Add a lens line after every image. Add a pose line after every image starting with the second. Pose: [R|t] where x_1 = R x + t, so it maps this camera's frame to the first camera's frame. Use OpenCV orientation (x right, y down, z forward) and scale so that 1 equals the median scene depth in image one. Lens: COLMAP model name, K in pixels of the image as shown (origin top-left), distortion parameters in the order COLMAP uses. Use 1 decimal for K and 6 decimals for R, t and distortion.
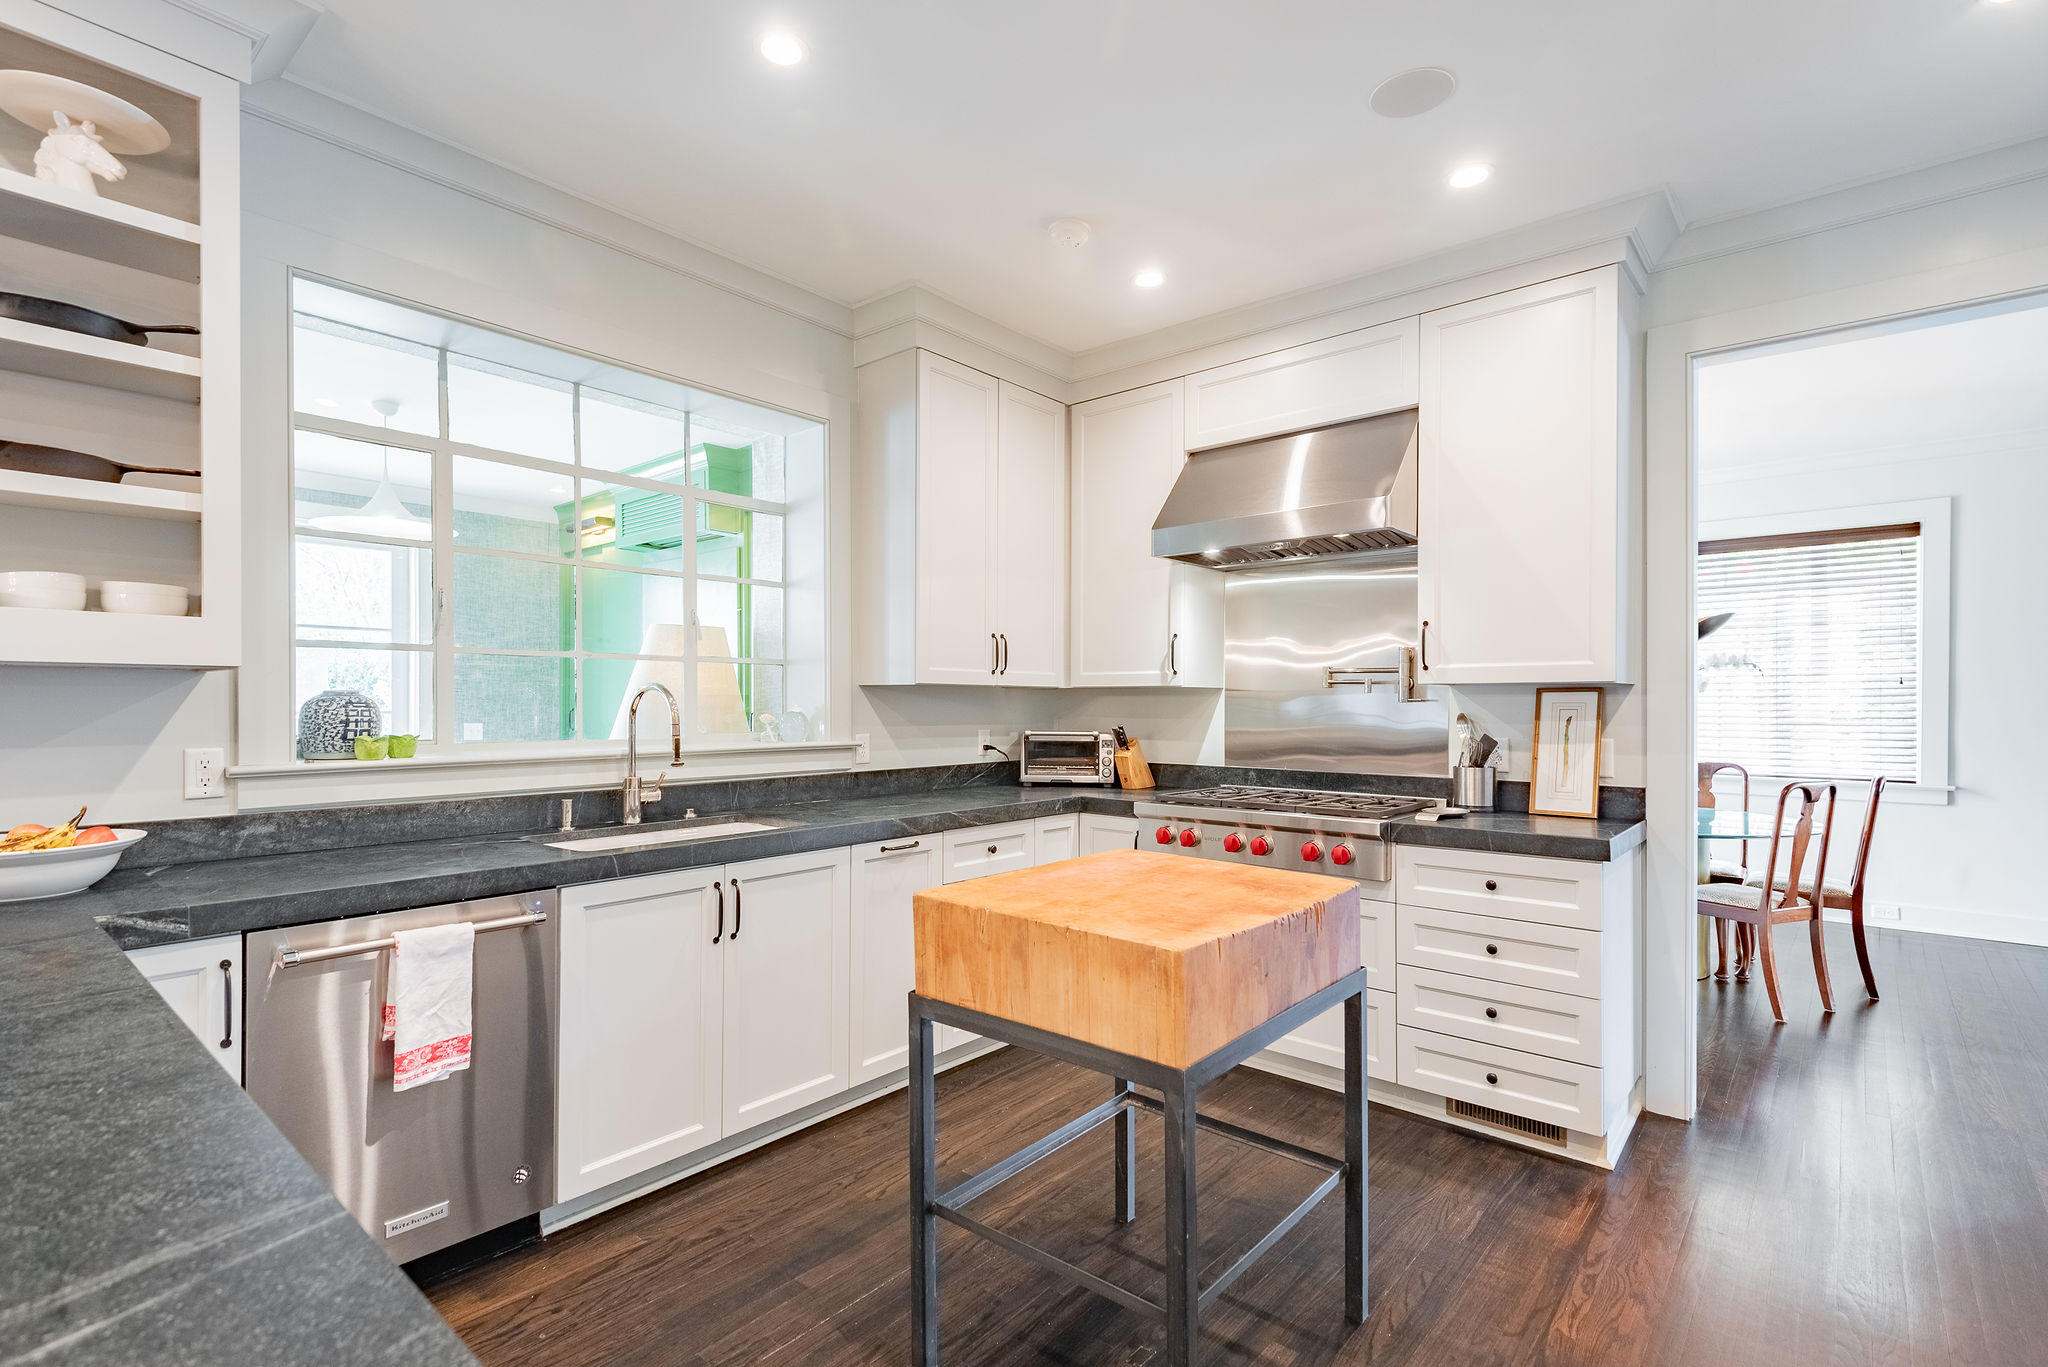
lens RADIAL K [[953.3, 0, 1016.6], [0, 953.3, 697.2], [0, 0, 1]] dist [0.008923, -0.000682]
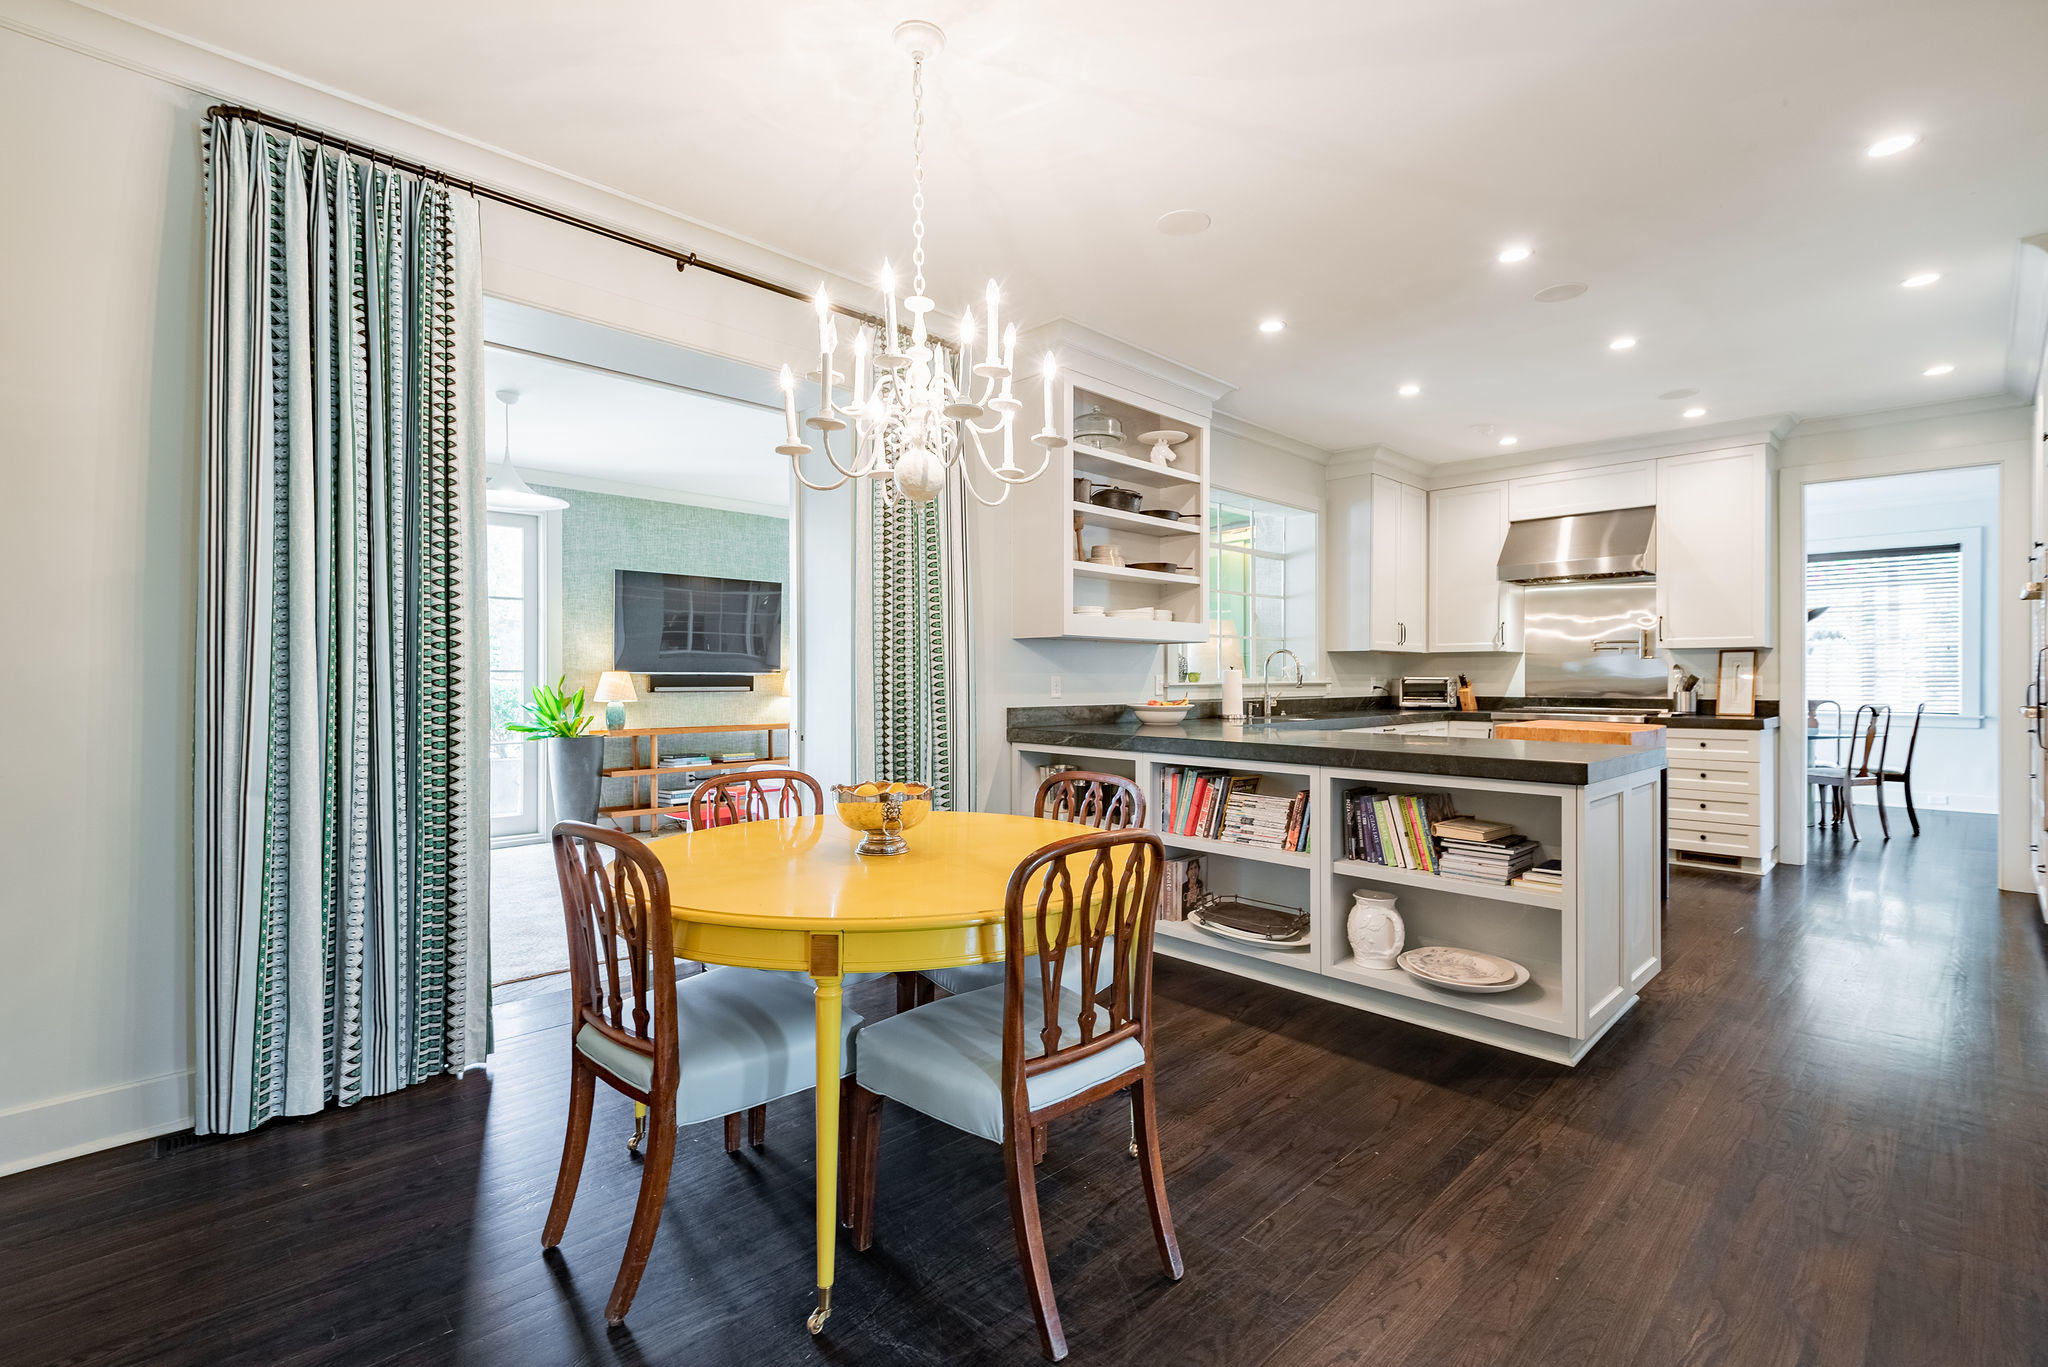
lens RADIAL K [[930.1, 0, 1031.6], [0, 930.1, 675.0], [0, 0, 1]] dist [-0.002542, -0.000385]
pose [[0.996919, -0.003494, -0.078364, -0.600785], [0.003738, 0.999989, 0.002968, 0.025623], [0.078353, -0.003252, 0.996920, -0.846693]]
